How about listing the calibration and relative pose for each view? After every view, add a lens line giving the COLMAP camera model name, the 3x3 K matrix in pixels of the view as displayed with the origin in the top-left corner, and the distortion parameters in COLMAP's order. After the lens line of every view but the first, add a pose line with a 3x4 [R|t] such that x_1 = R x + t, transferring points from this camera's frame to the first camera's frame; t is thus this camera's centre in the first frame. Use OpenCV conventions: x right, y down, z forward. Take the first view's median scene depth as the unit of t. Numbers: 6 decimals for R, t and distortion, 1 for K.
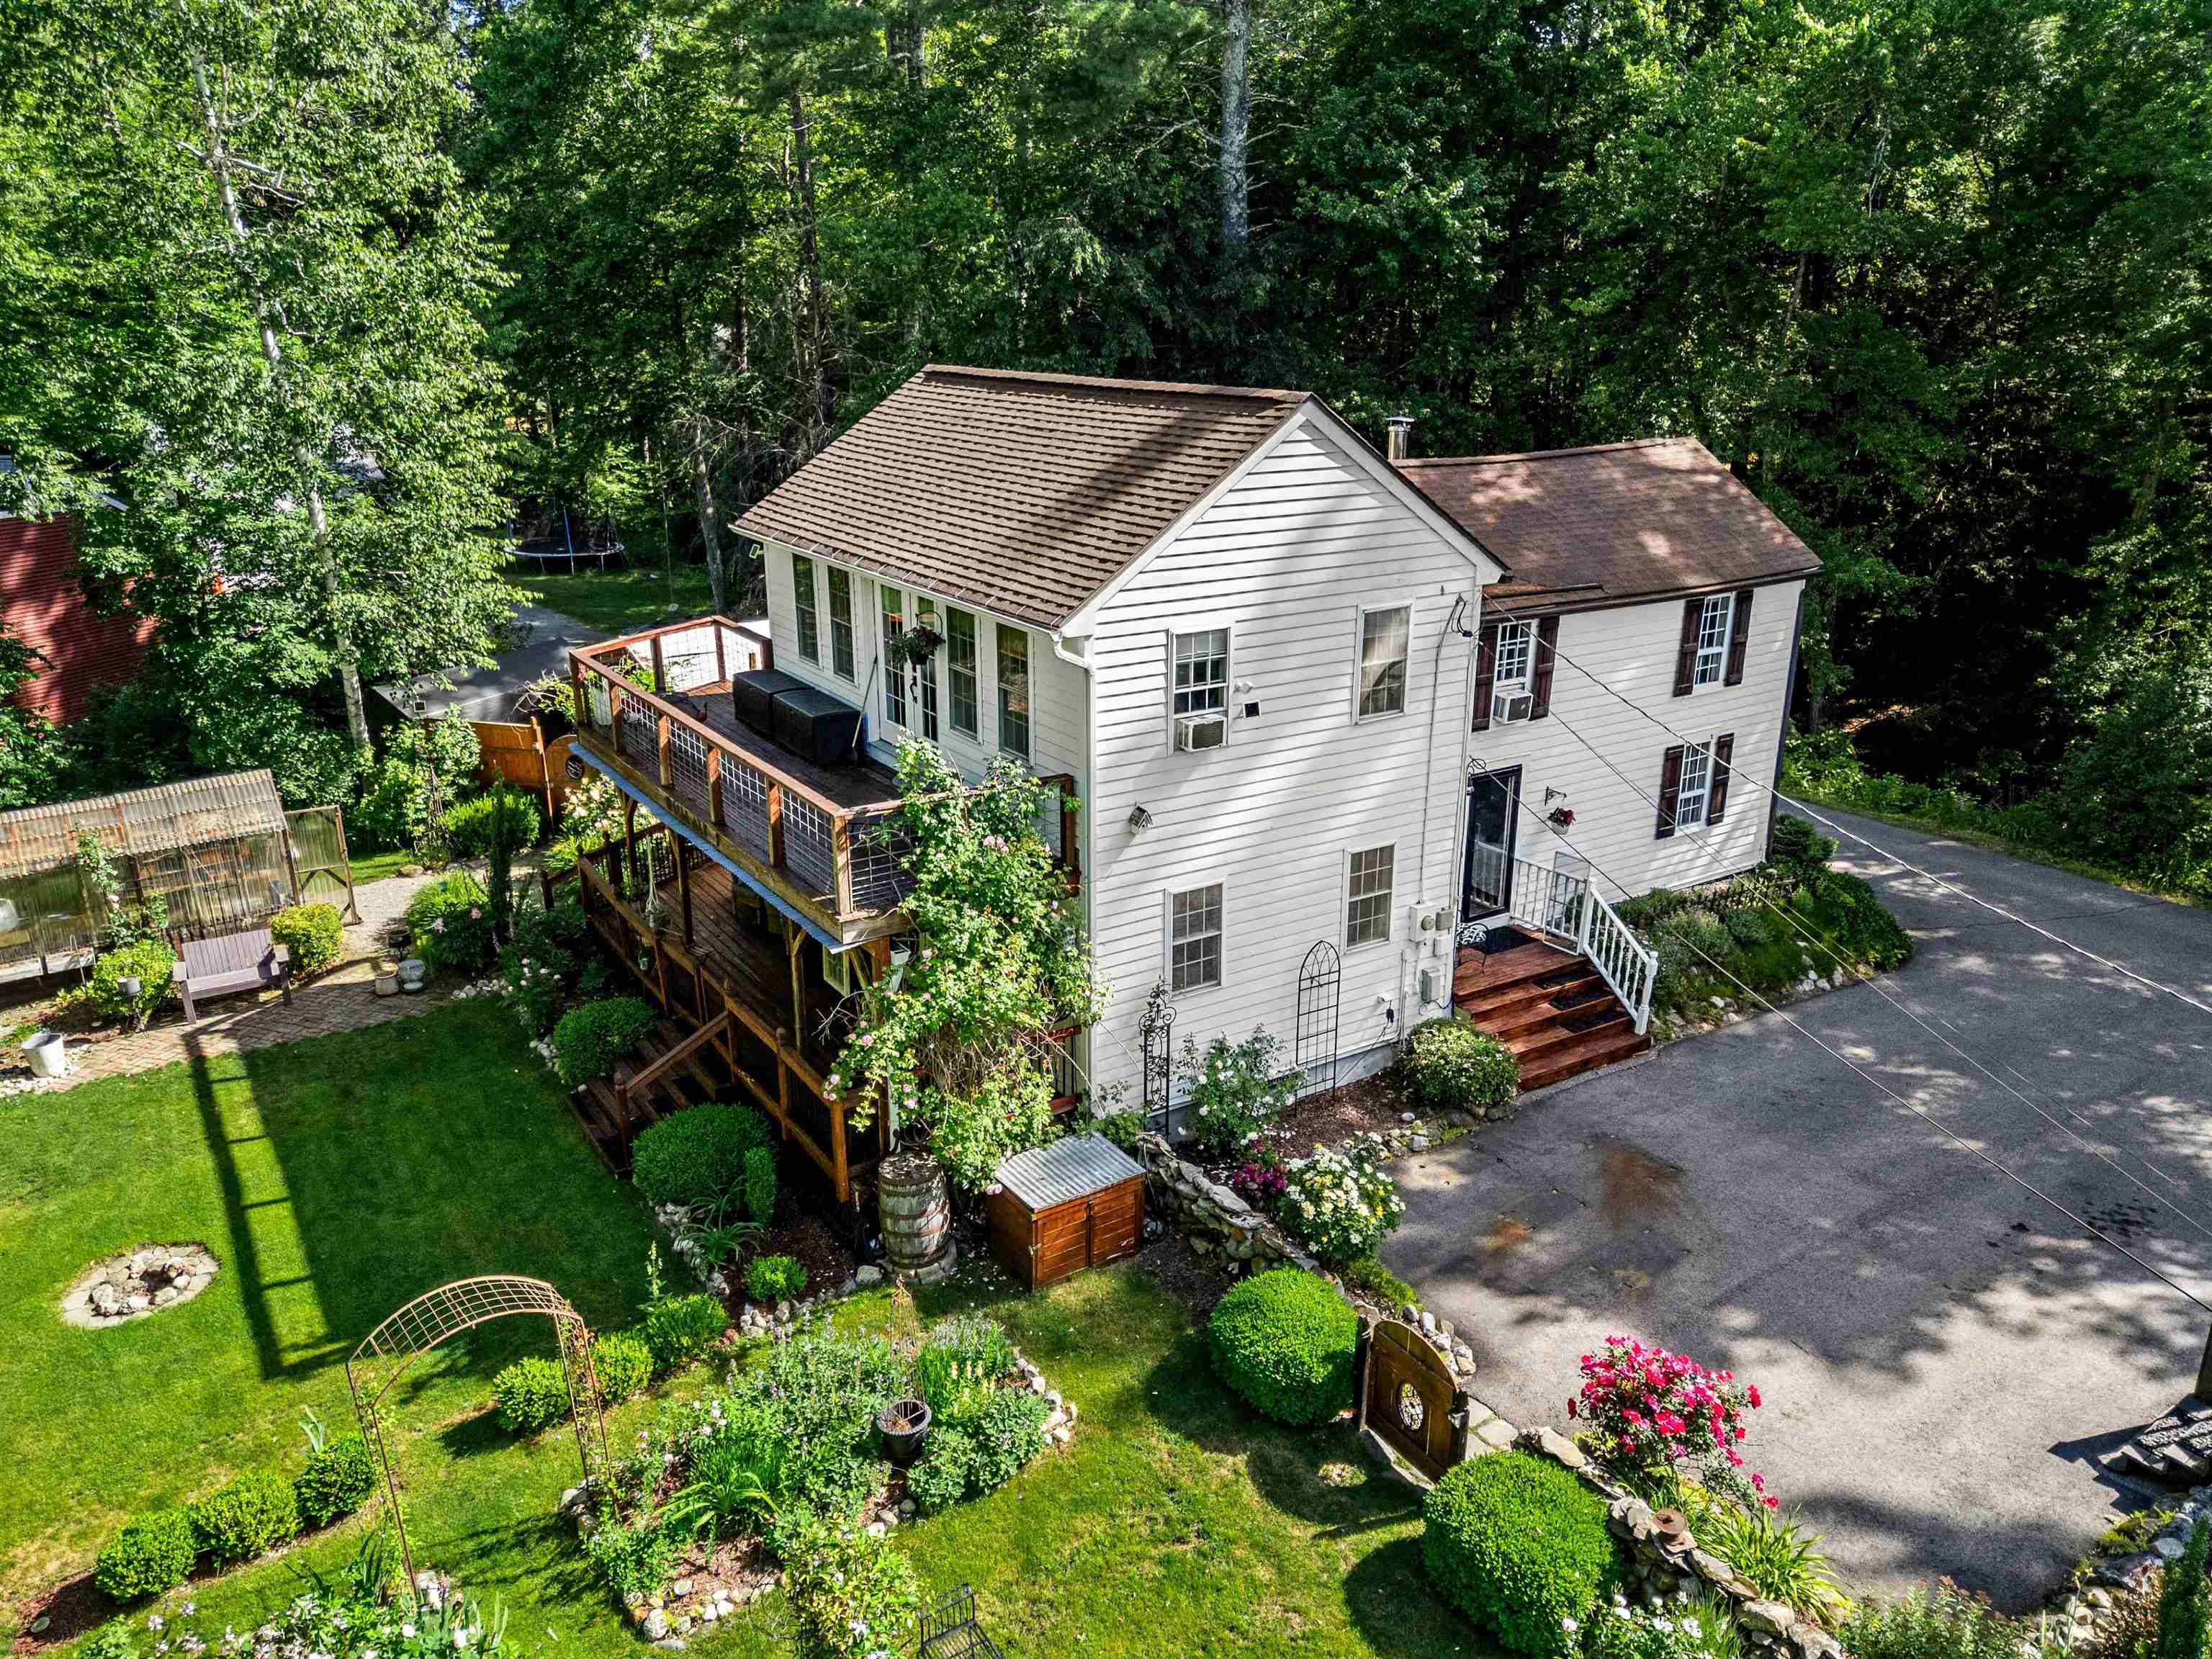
lens RADIAL K [[1598.7, 0, 1099.4], [0, 1598.7, 831.0], [0, 0, 1]] dist [0.097323, -0.116895]
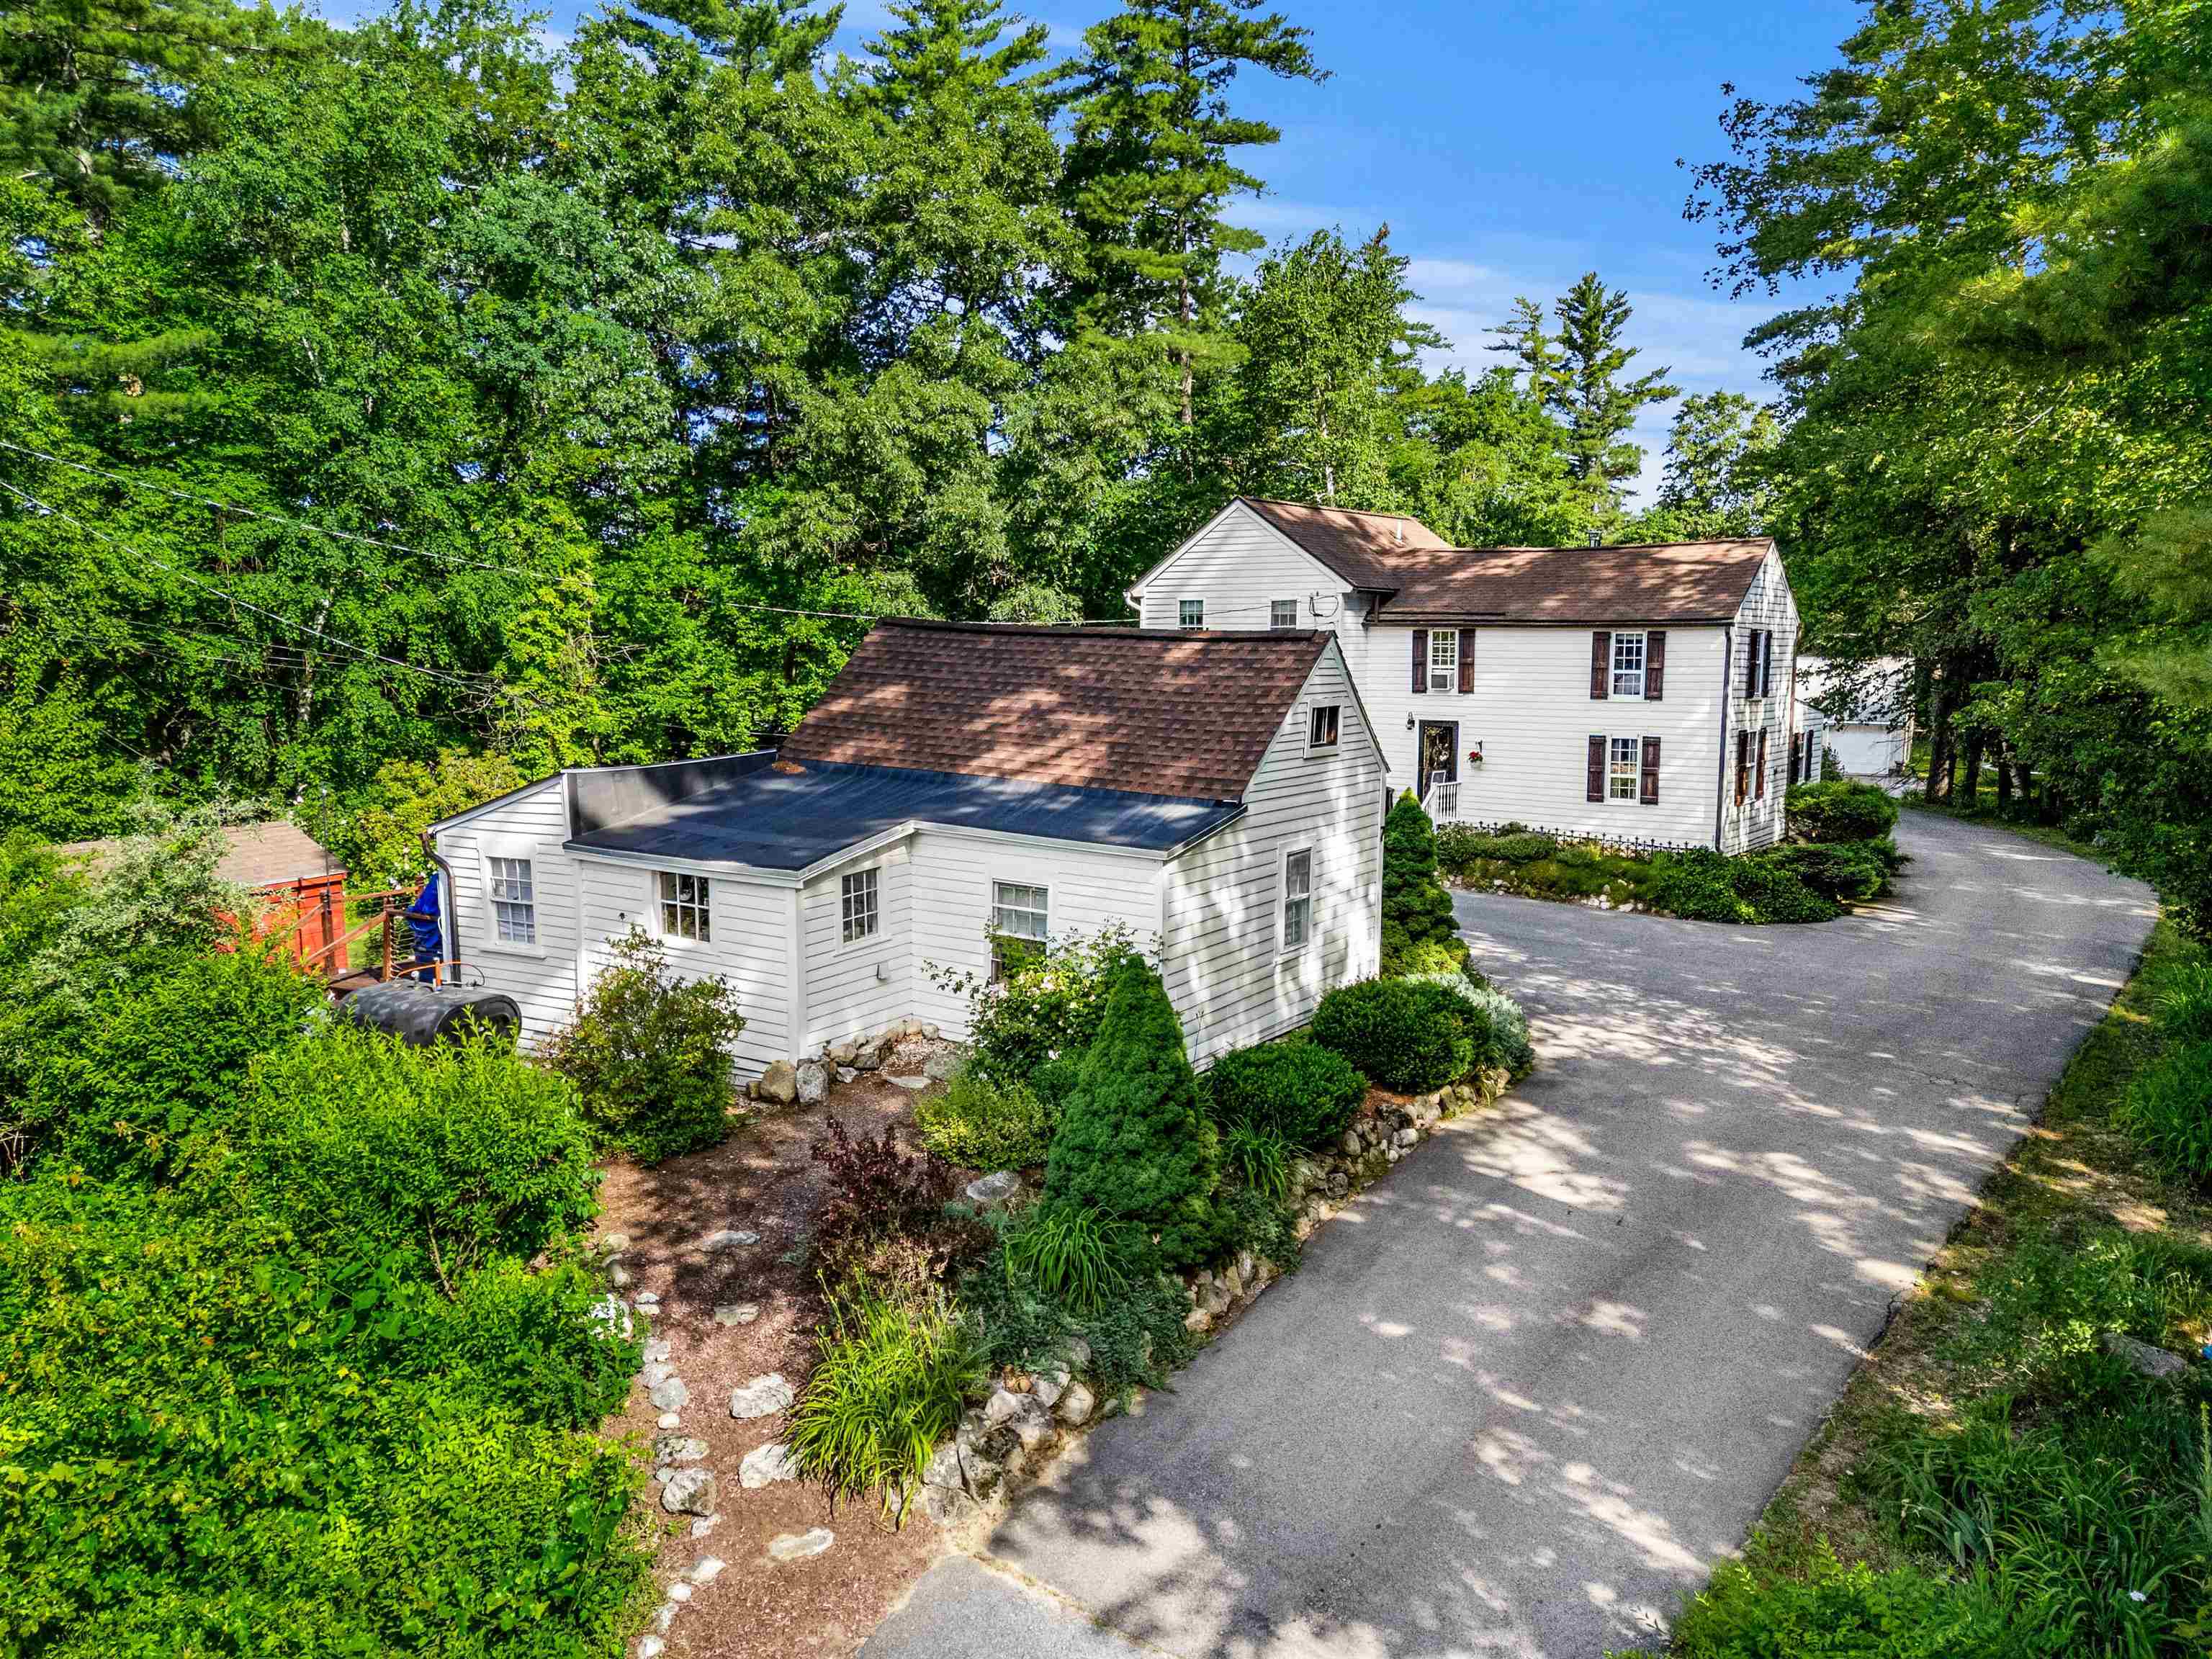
lens RADIAL K [[1598.7, 0, 1099.4], [0, 1598.7, 831.0], [0, 0, 1]] dist [0.097323, -0.116895]
pose [[0.353672, 0.113260, -0.928487, 1.730507], [-0.295745, 0.955259, 0.003872, 0.173539], [0.887384, 0.273226, 0.371345, 0.105813]]
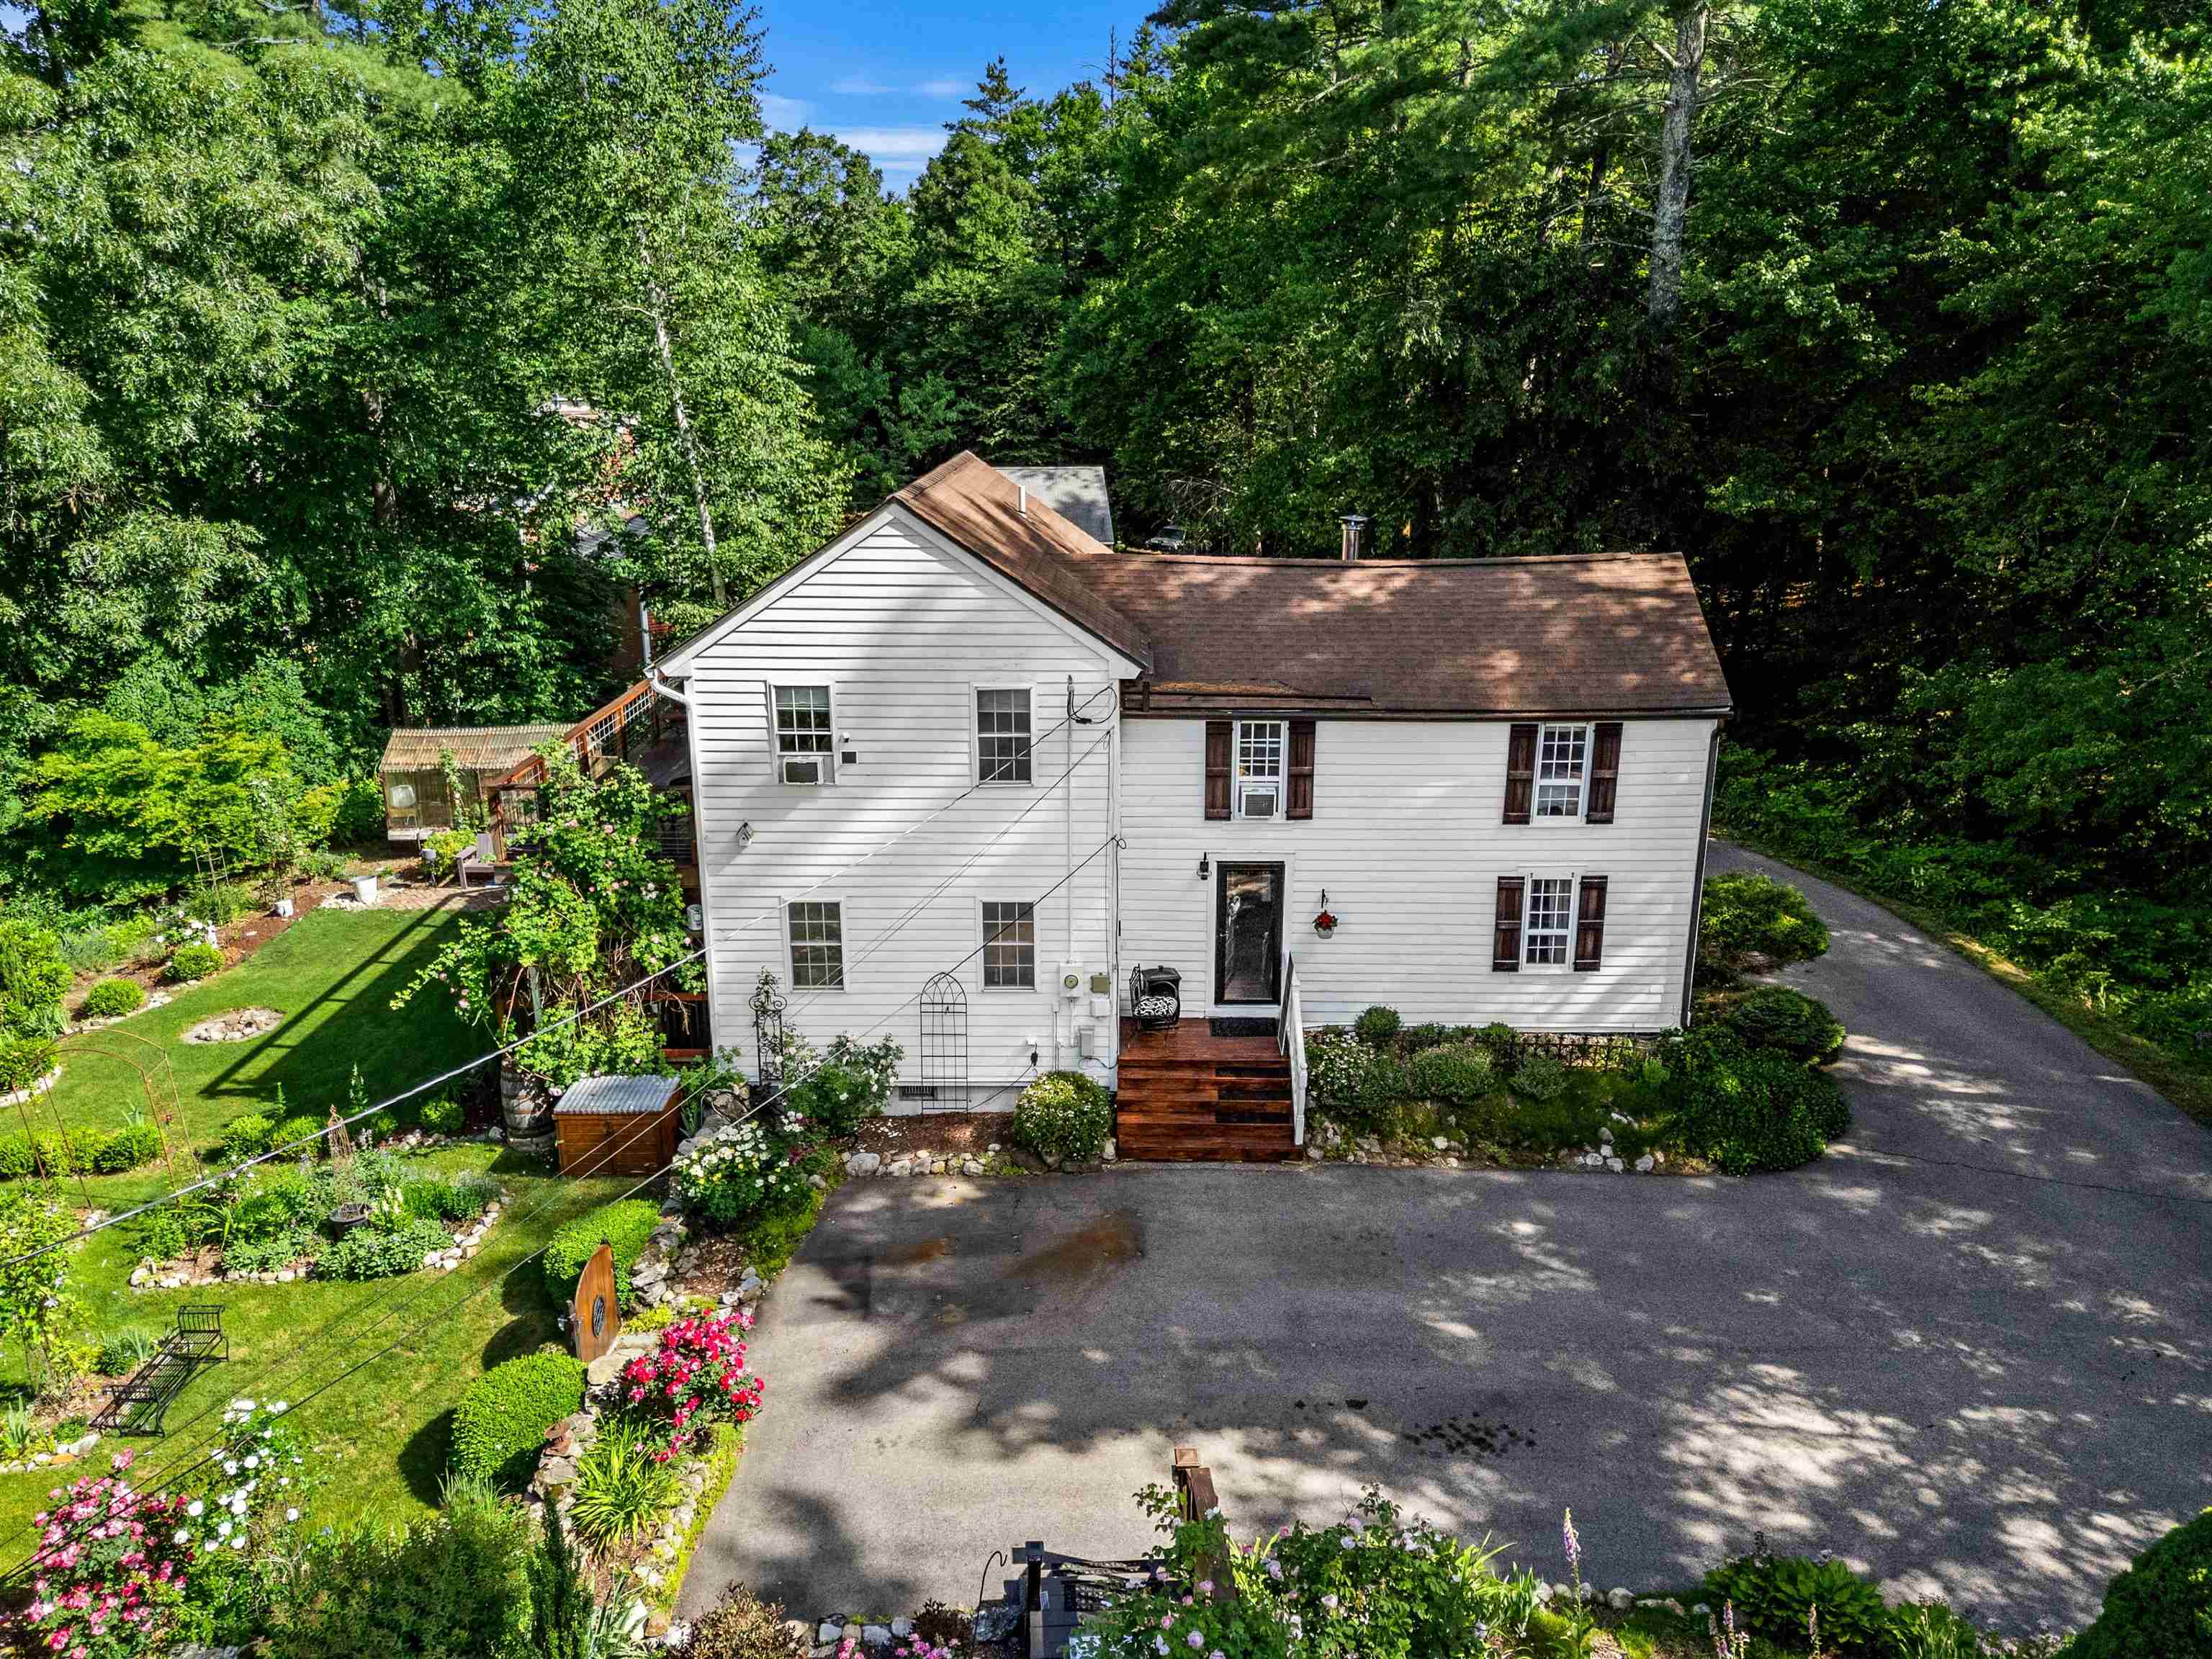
lens RADIAL K [[1598.7, 0, 1099.4], [0, 1598.7, 831.0], [0, 0, 1]] dist [0.097323, -0.116895]
pose [[0.836705, 0.156684, -0.524762, 0.721858], [-0.169873, 0.985190, 0.023305, -0.067019], [0.520642, 0.069644, 0.850930, 0.079546]]
